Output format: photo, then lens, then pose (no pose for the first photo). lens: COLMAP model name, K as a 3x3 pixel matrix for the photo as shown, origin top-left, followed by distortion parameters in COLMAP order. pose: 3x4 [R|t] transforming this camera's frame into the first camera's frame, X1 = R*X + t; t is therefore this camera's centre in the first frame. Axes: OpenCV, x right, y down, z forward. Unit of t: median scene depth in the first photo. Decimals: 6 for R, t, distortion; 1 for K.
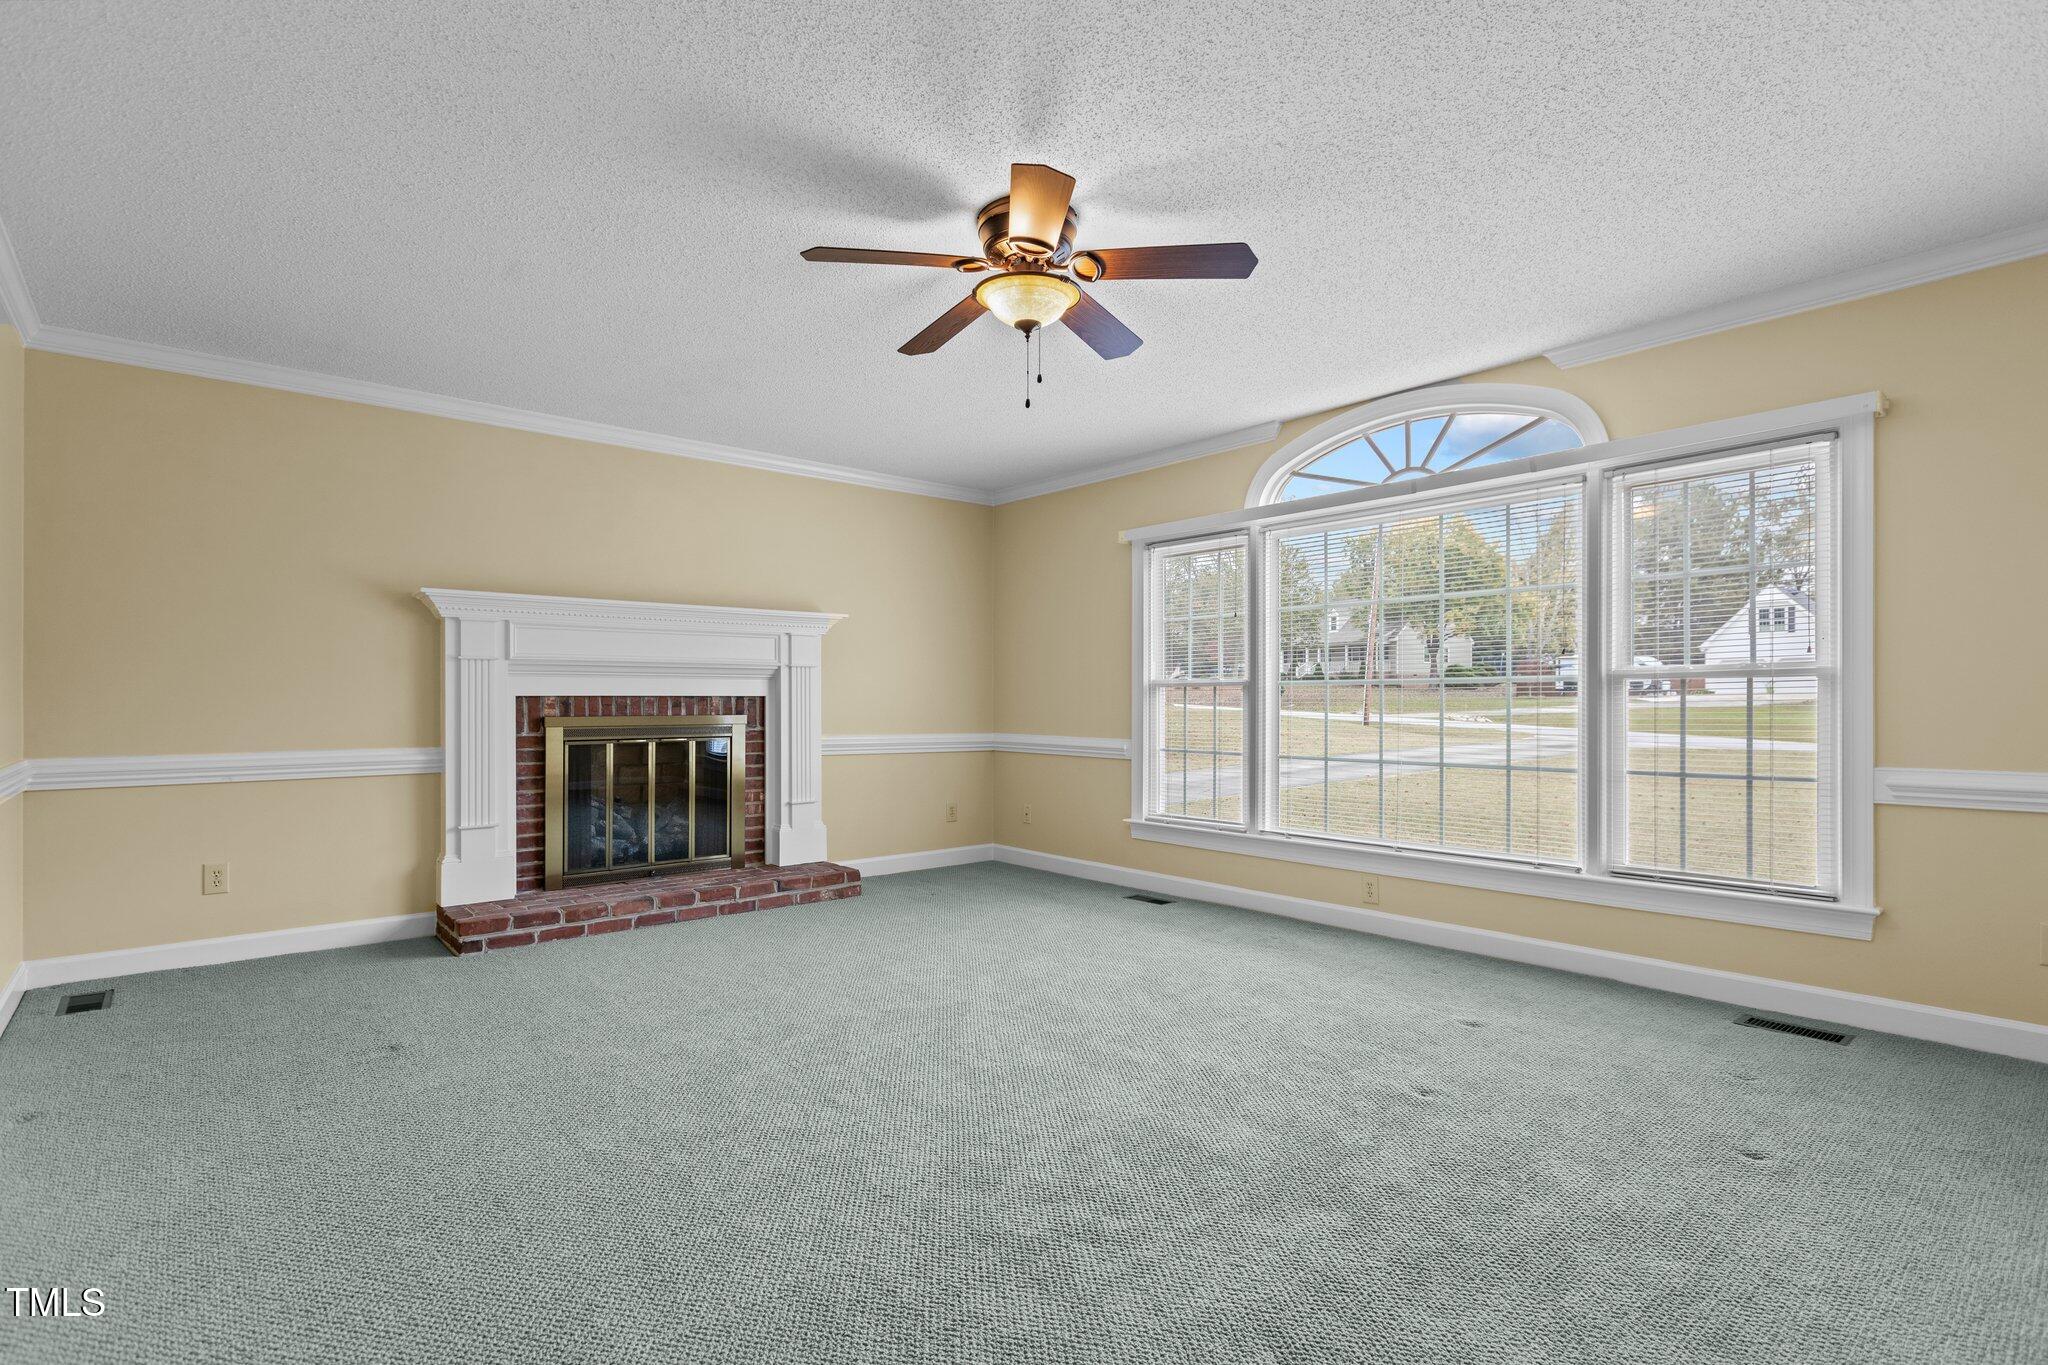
lens RADIAL K [[974.6, 0, 1023.9], [0, 974.6, 706.2], [0, 0, 1]] dist [0.002680, -0.002920]
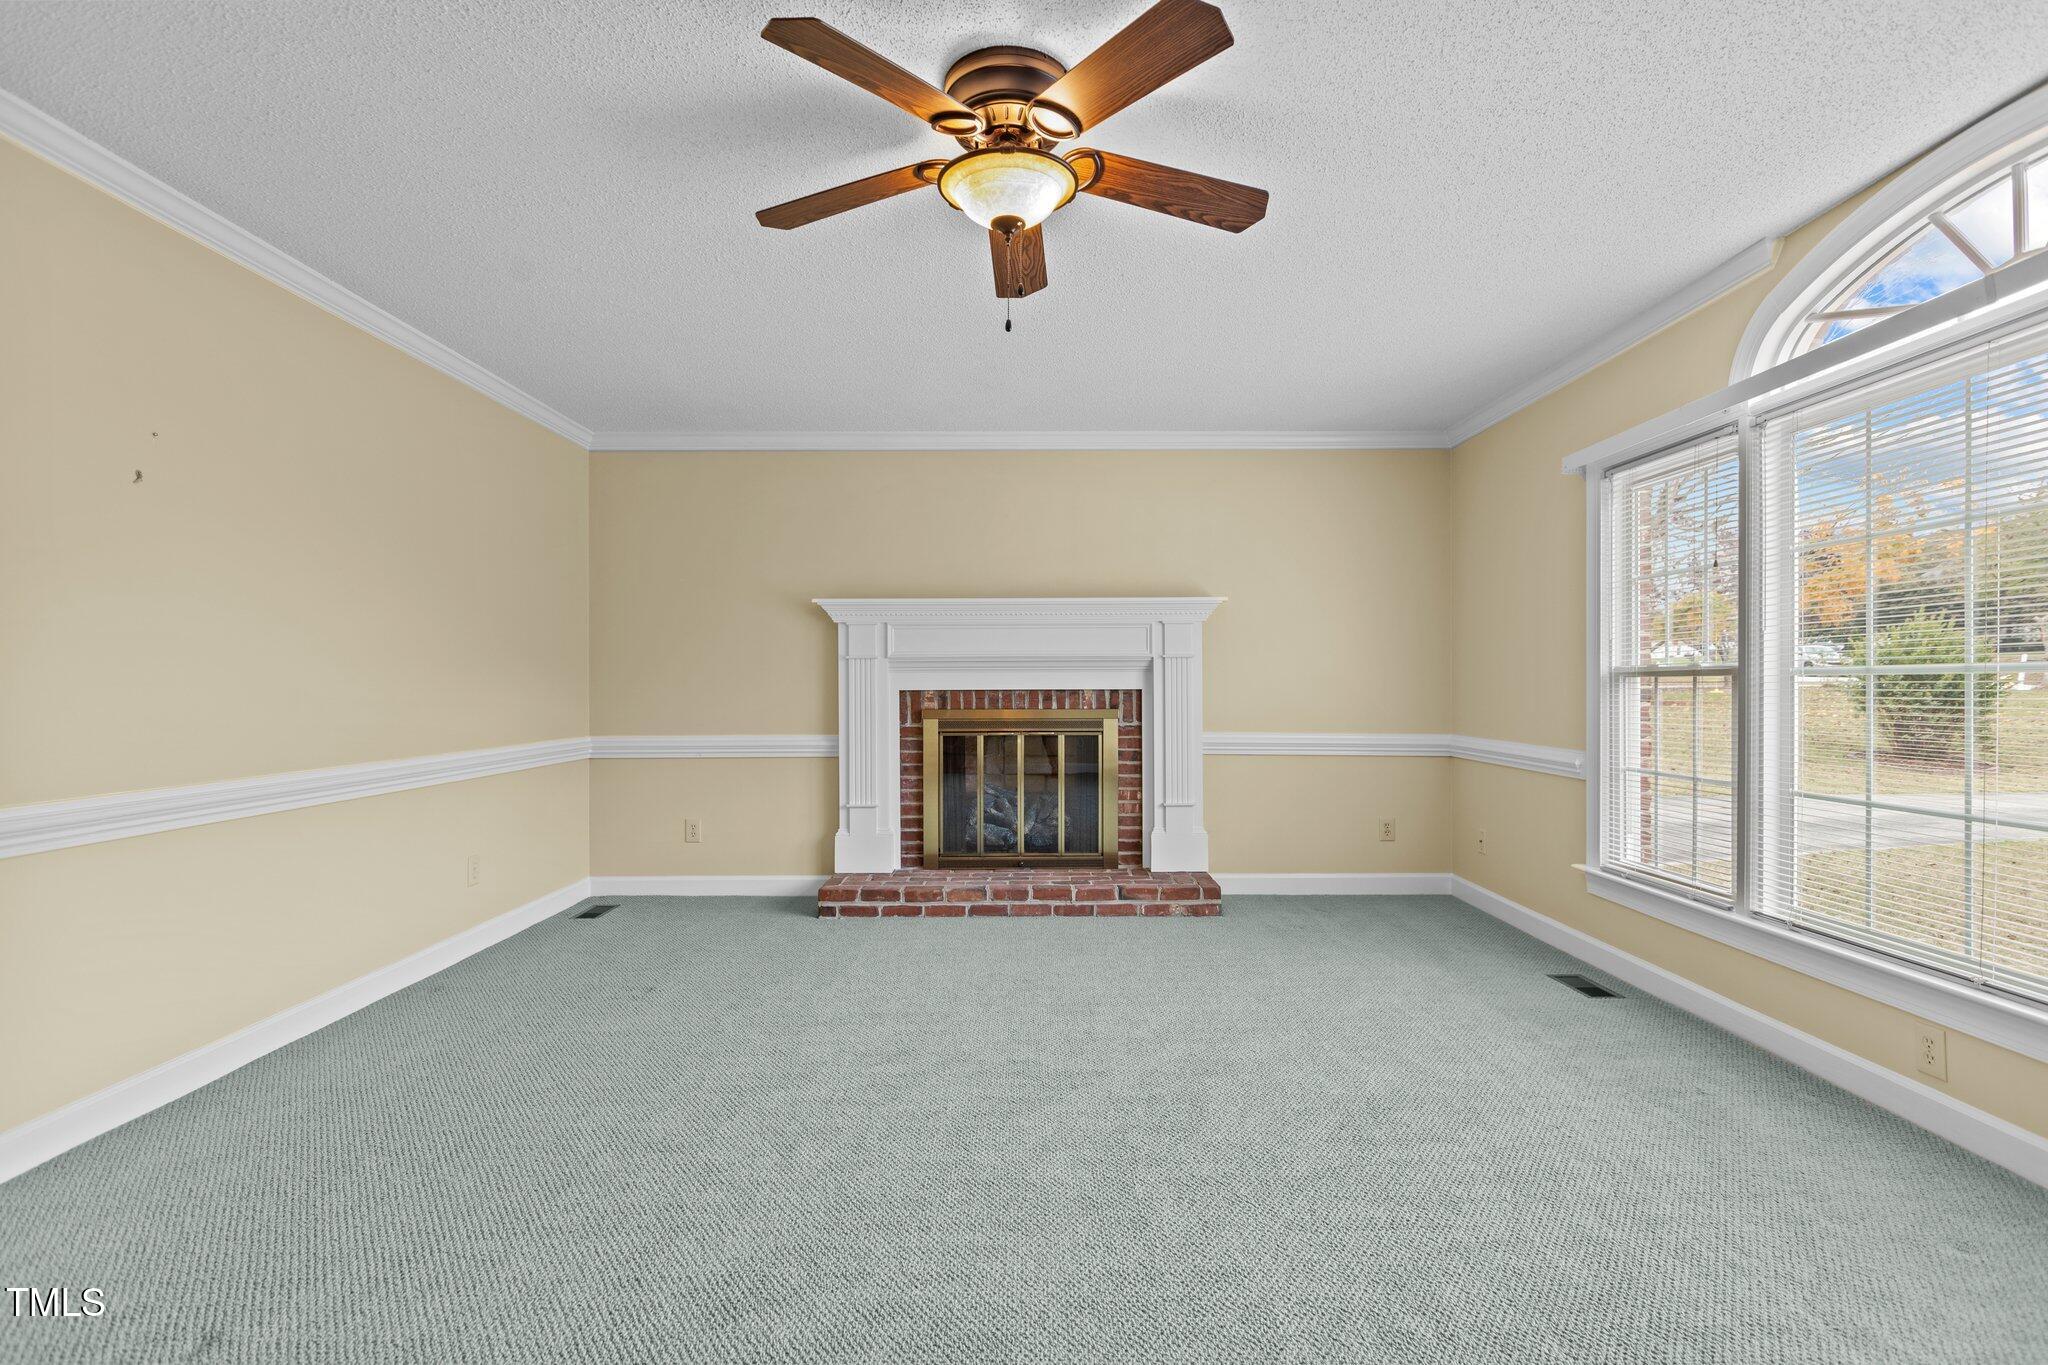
lens RADIAL K [[974.6, 0, 1030.7], [0, 974.6, 692.0], [0, 0, 1]] dist [0.002680, -0.002920]
pose [[0.763600, 0.003540, -0.645680, 0.296164], [-0.001354, 0.999992, 0.003881, -0.012655], [0.645688, -0.002089, 0.763598, 0.239363]]
